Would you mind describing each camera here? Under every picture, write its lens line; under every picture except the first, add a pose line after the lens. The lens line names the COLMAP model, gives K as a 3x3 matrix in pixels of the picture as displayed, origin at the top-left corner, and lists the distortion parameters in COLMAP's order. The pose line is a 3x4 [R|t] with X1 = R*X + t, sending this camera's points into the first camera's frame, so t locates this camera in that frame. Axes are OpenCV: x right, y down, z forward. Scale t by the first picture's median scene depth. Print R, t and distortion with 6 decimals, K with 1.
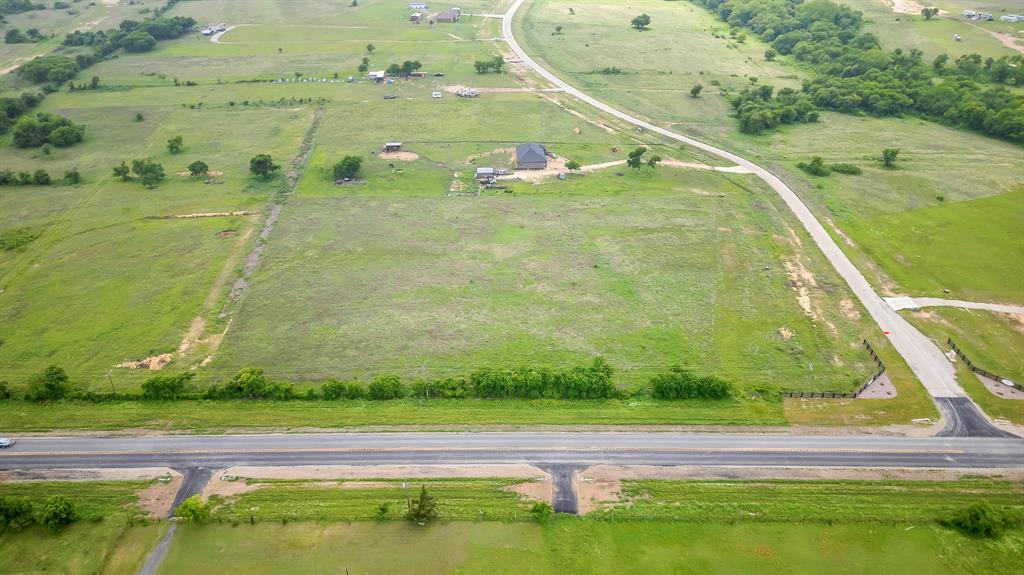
lens RADIAL K [[731.0, 0, 512.0], [0, 731.0, 287.5], [0, 0, 1]] dist [0.060306, -0.055807]
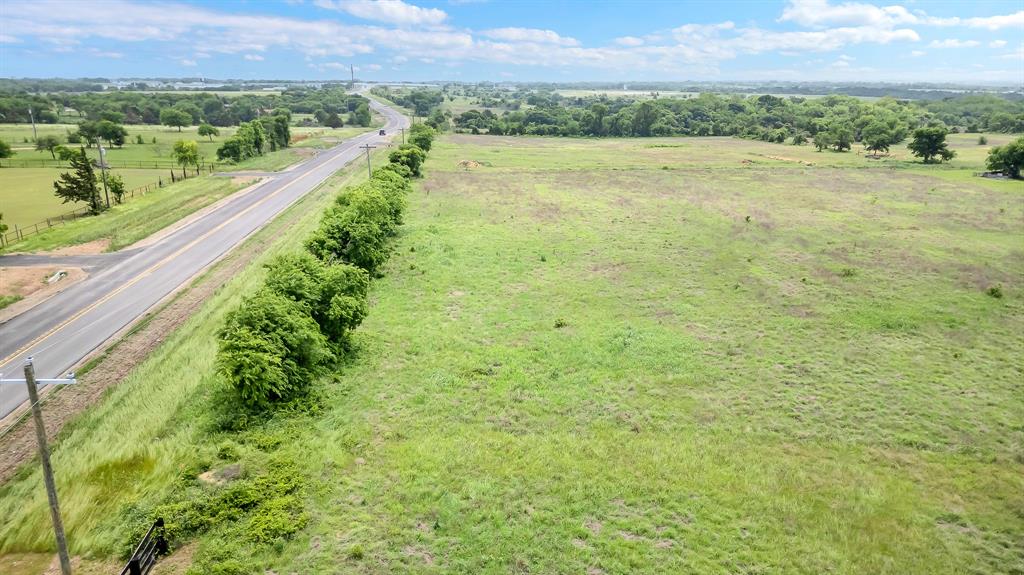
lens RADIAL K [[724.2, 0, 532.7], [0, 724.2, 289.9], [0, 0, 1]] dist [0.085840, -0.100271]
pose [[0.122181, 0.286785, -0.950172, 0.340915], [-0.517747, 0.835181, 0.185502, 0.012173], [0.846764, 0.469284, 0.250525, 0.652827]]
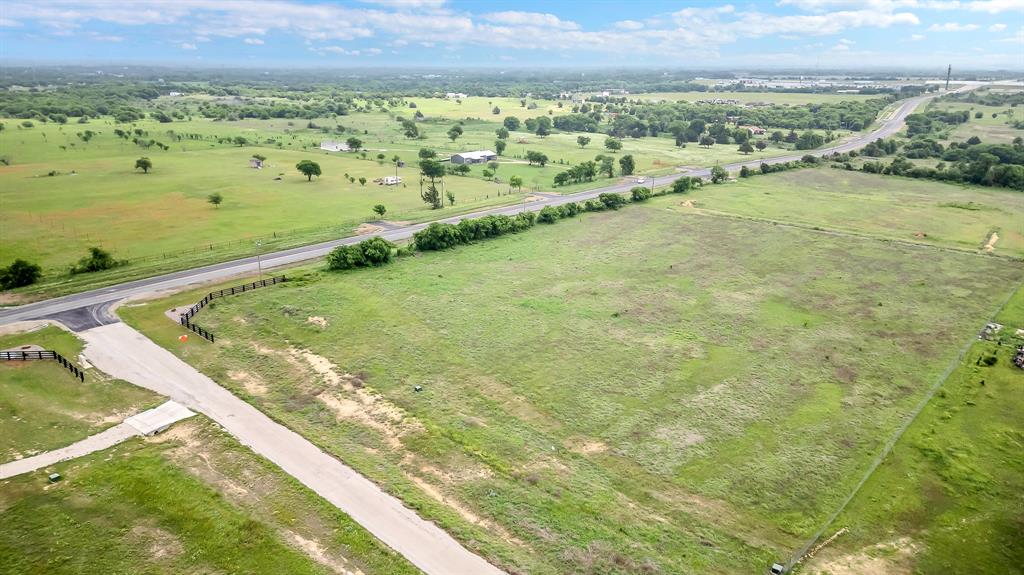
lens RADIAL K [[726.2, 0, 514.1], [0, 726.2, 289.0], [0, 0, 1]] dist [0.086446, -0.104131]
pose [[-0.658039, 0.233363, -0.715910, 0.558968], [-0.390358, 0.707301, 0.589360, -0.345653], [0.643899, 0.667283, -0.374336, 1.018067]]
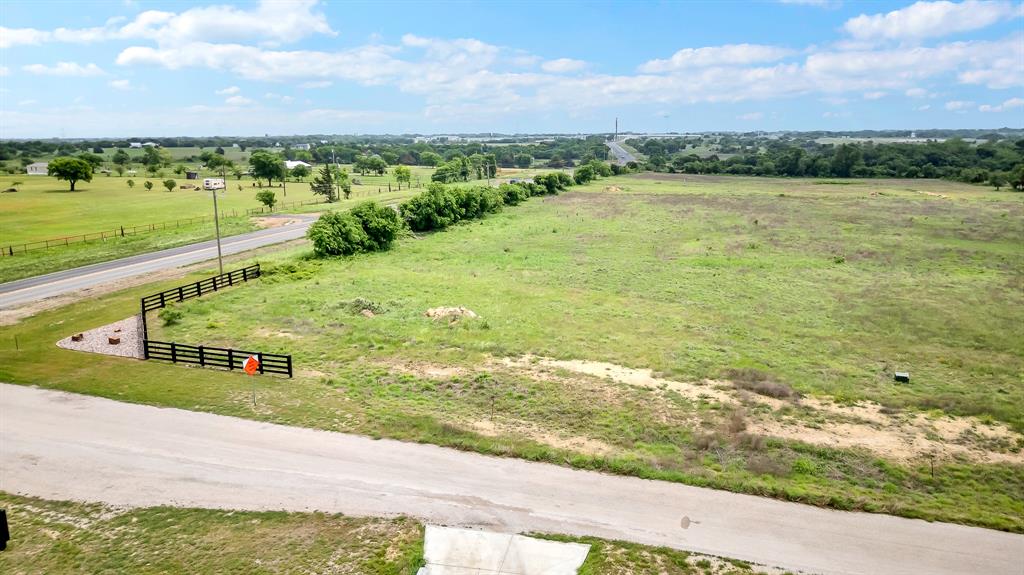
lens RADIAL K [[726.2, 0, 514.1], [0, 726.2, 289.0], [0, 0, 1]] dist [0.086446, -0.104131]
pose [[-0.267664, 0.214941, -0.939232, 0.504066], [-0.490610, 0.808562, 0.324852, -0.054542], [0.829251, 0.547748, -0.110971, 0.780206]]
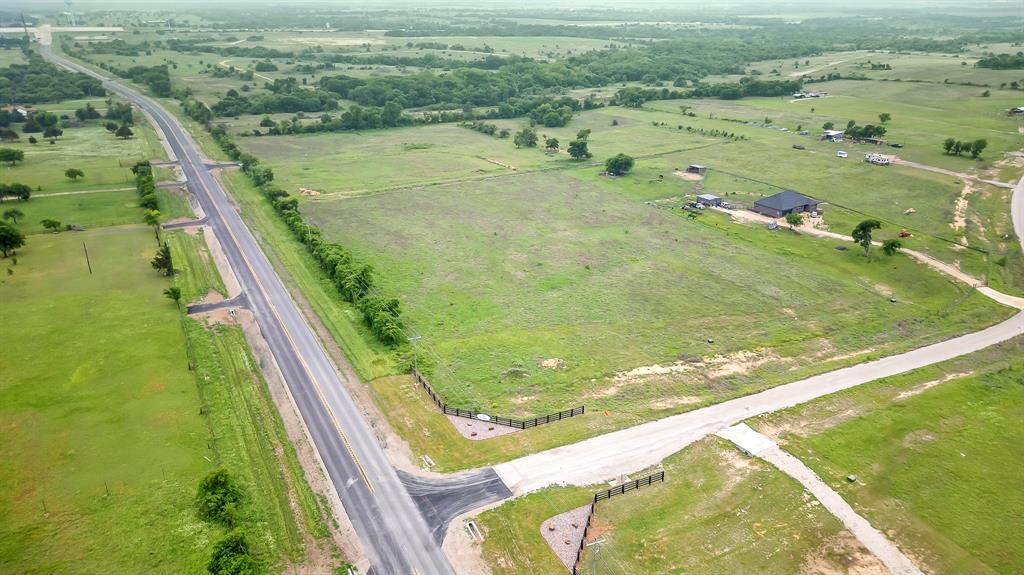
lens RADIAL K [[726.2, 0, 514.1], [0, 726.2, 289.0], [0, 0, 1]] dist [0.086446, -0.104131]
pose [[0.475388, 0.339718, -0.811541, 0.691045], [-0.457959, 0.883167, 0.101436, -0.046995], [0.751186, 0.323431, 0.575424, 0.378746]]
